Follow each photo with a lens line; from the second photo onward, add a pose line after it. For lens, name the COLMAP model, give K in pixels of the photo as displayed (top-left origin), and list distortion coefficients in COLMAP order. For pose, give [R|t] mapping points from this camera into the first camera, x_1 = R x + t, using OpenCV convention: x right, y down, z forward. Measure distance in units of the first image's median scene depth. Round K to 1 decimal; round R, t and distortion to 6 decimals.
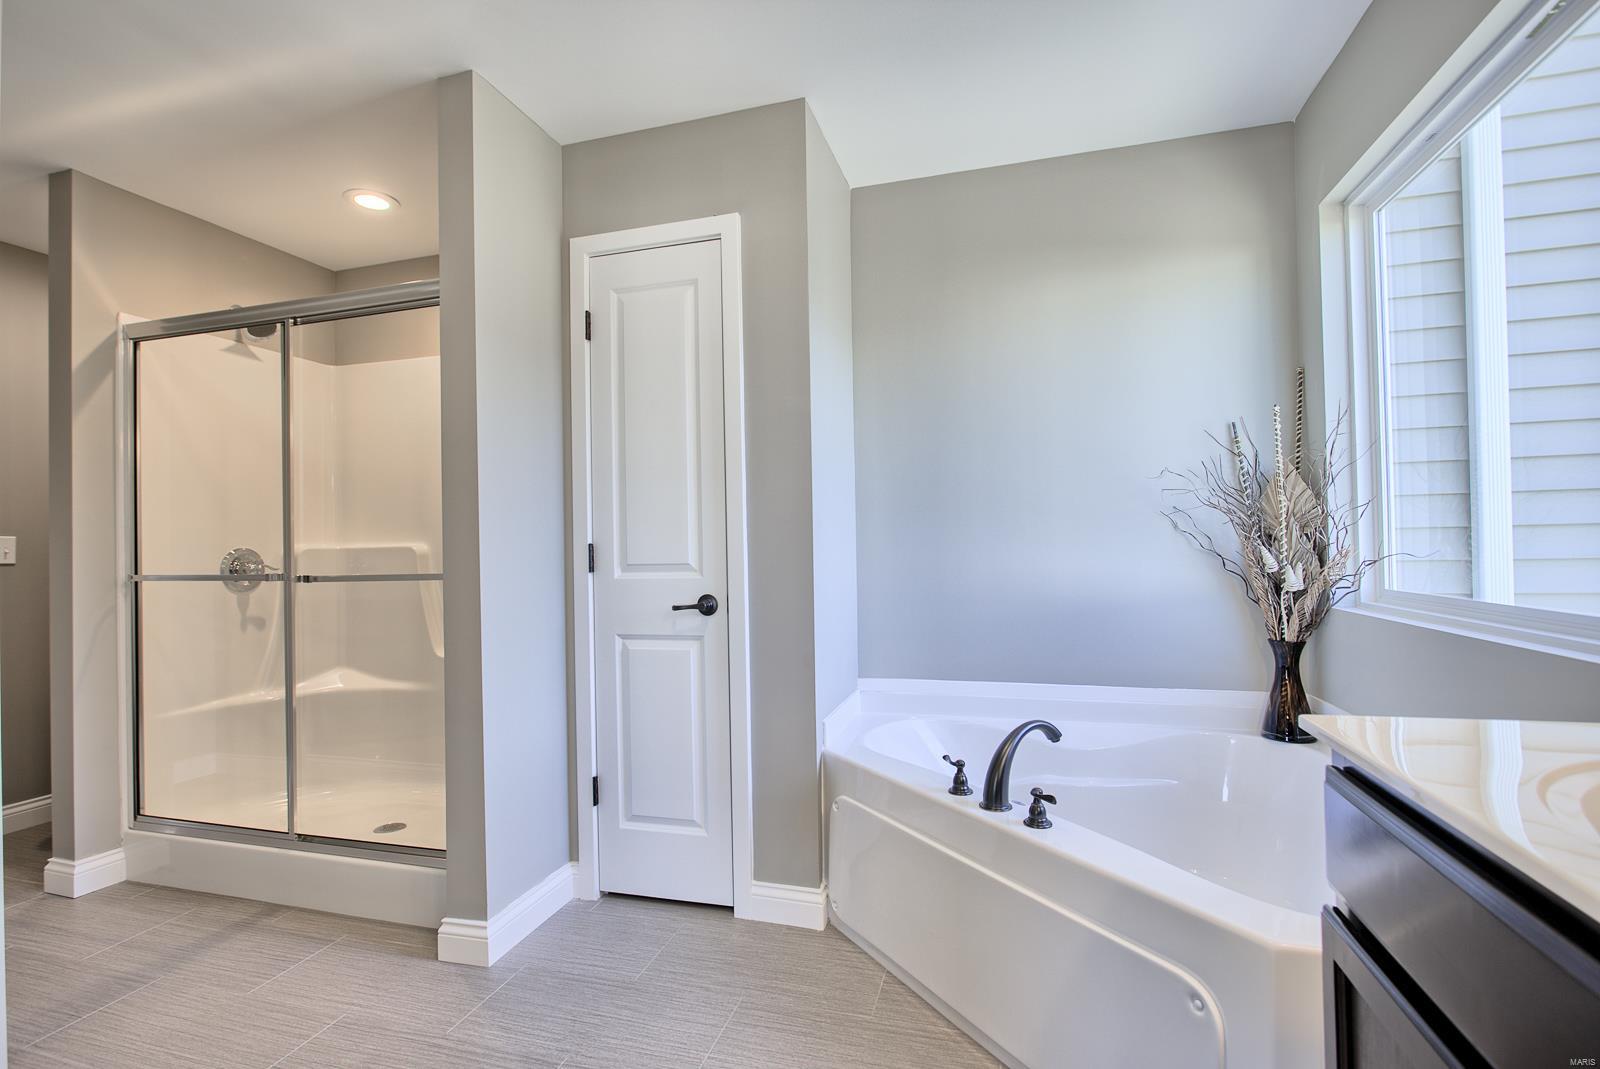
lens RADIAL K [[764.9, 0, 795.9], [0, 764.9, 541.3], [0, 0, 1]] dist [-0.006595, 0.000584]
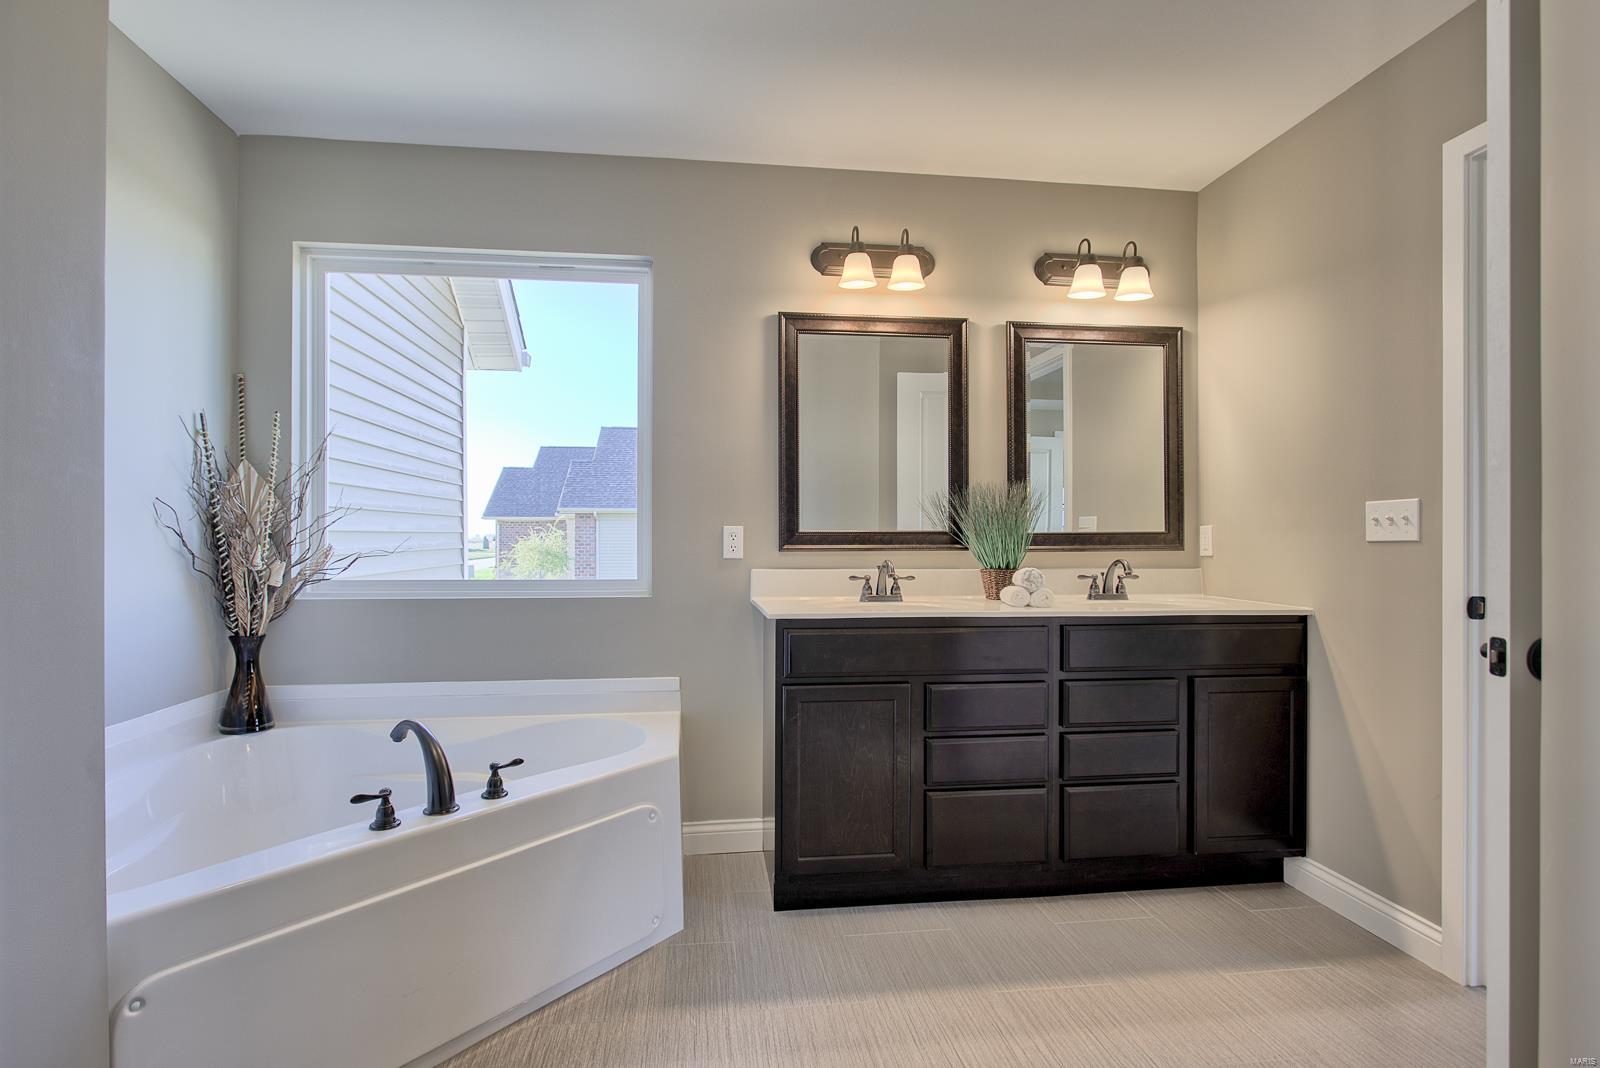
lens RADIAL K [[764.9, 0, 792.7], [0, 764.9, 532.7], [0, 0, 1]] dist [-0.006595, 0.000584]
pose [[-0.411913, 0.021401, 0.910972, -0.624273], [0.002380, 0.999746, -0.022411, 0.015307], [-0.911220, -0.007063, -0.411860, 0.769965]]
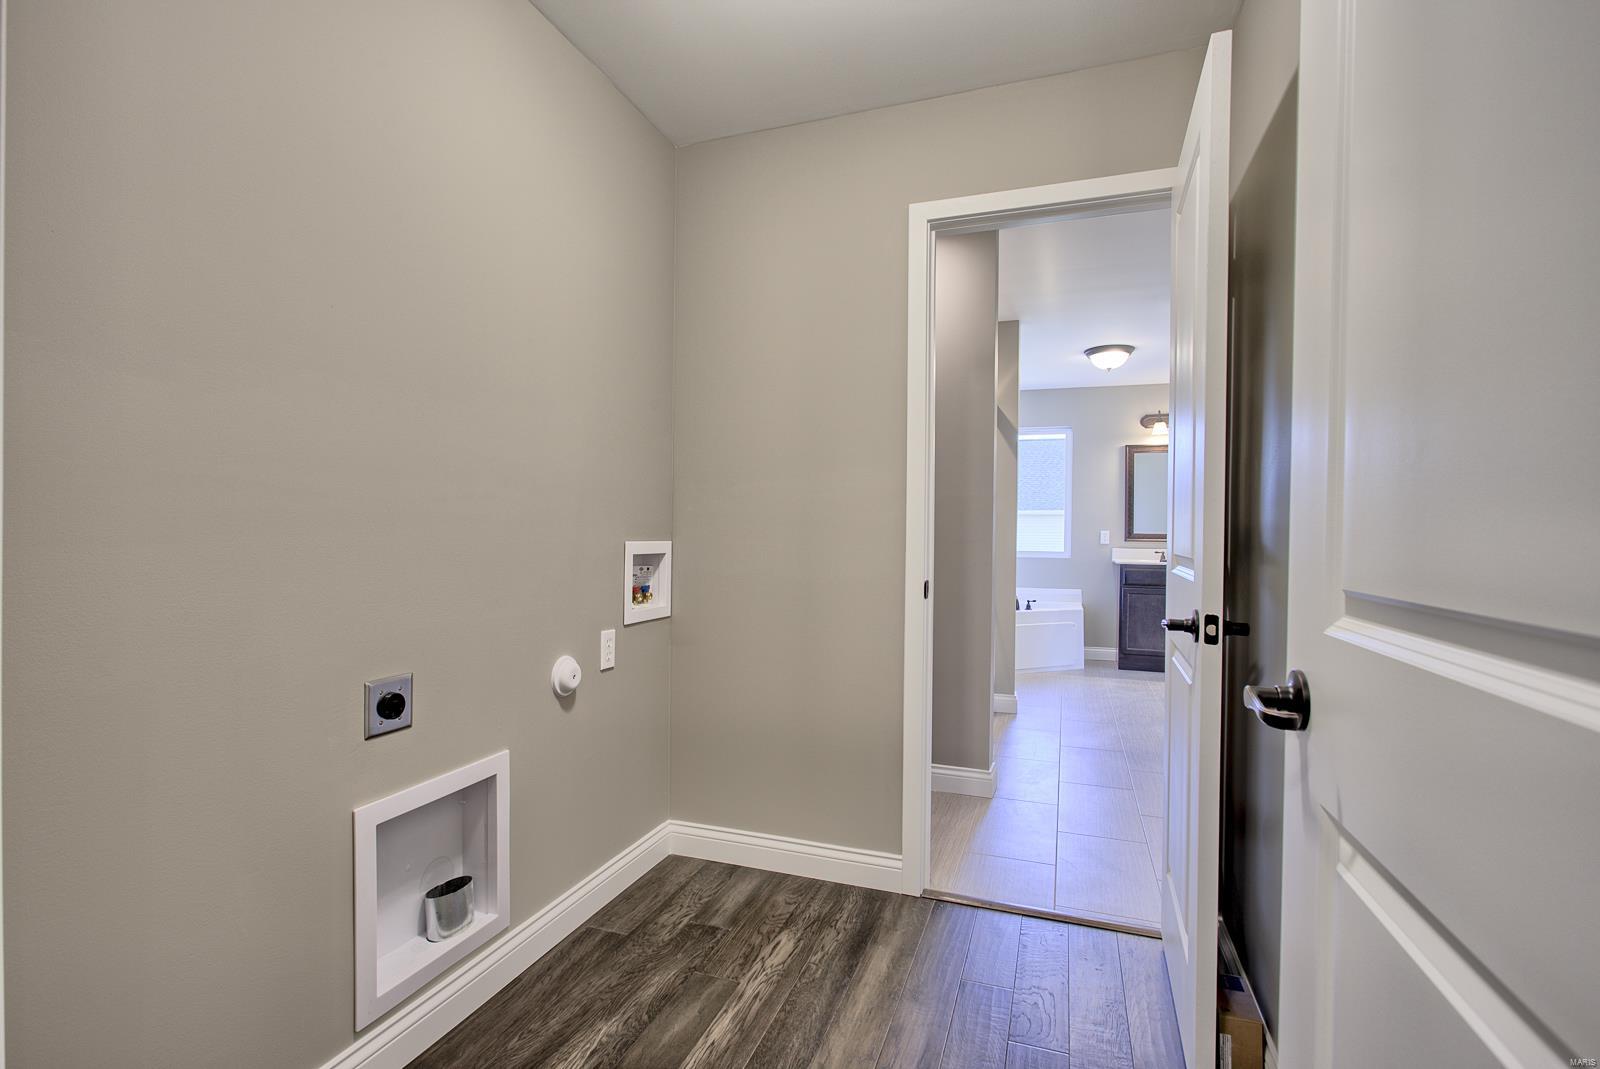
lens RADIAL K [[764.9, 0, 803.6], [0, 764.9, 536.1], [0, 0, 1]] dist [-0.006595, 0.000584]
pose [[0.038908, 0.014489, 0.999138, -2.518562], [-0.018041, 0.999742, -0.013795, 0.060662], [-0.999080, -0.017488, 0.039159, 1.419324]]
